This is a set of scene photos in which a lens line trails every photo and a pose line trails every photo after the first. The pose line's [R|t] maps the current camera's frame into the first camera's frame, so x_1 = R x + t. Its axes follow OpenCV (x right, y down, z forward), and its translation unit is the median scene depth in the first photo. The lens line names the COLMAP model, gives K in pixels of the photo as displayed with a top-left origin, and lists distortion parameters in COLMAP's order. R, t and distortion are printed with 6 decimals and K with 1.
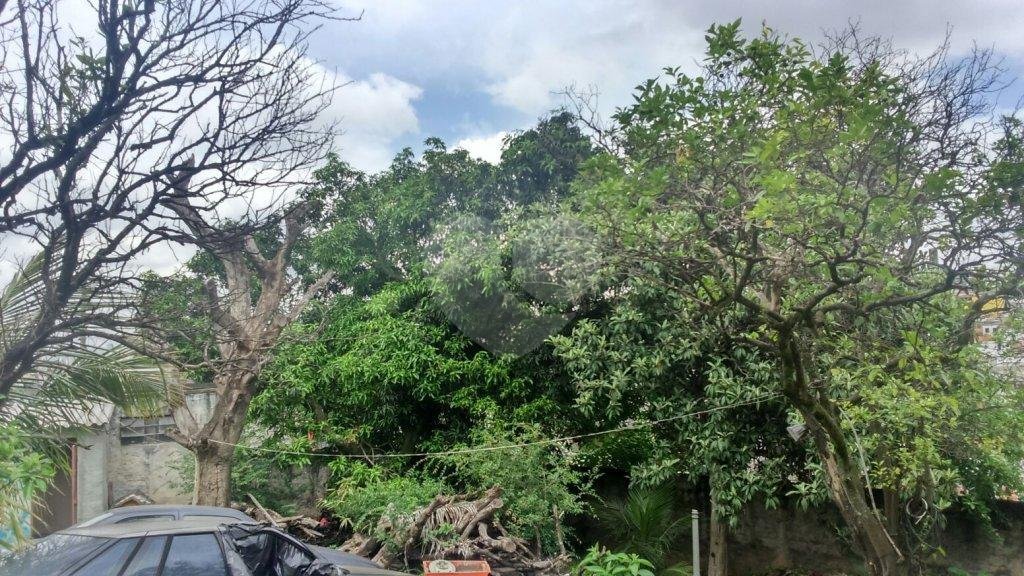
lens RADIAL K [[805.1, 0, 505.3], [0, 805.1, 277.4], [0, 0, 1]] dist [0.036835, -0.082365]
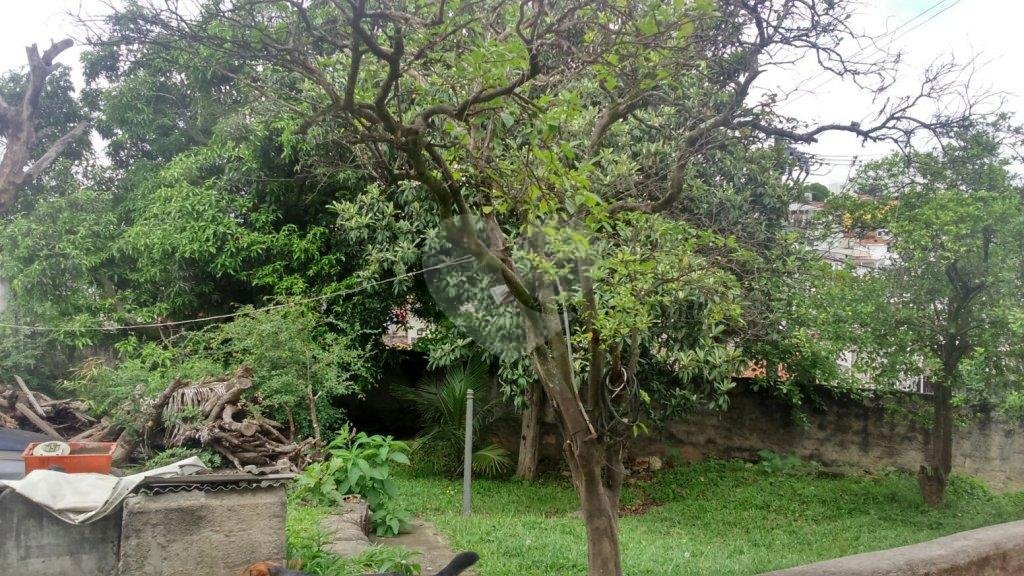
lens RADIAL K [[805.1, 0, 514.9], [0, 805.1, 288.5], [0, 0, 1]] dist [0.036835, -0.082365]
pose [[0.993964, 0.013780, 0.108838, 0.143721], [-0.028987, 0.989811, 0.139408, 0.033840], [-0.105808, -0.141722, 0.984236, 0.082226]]
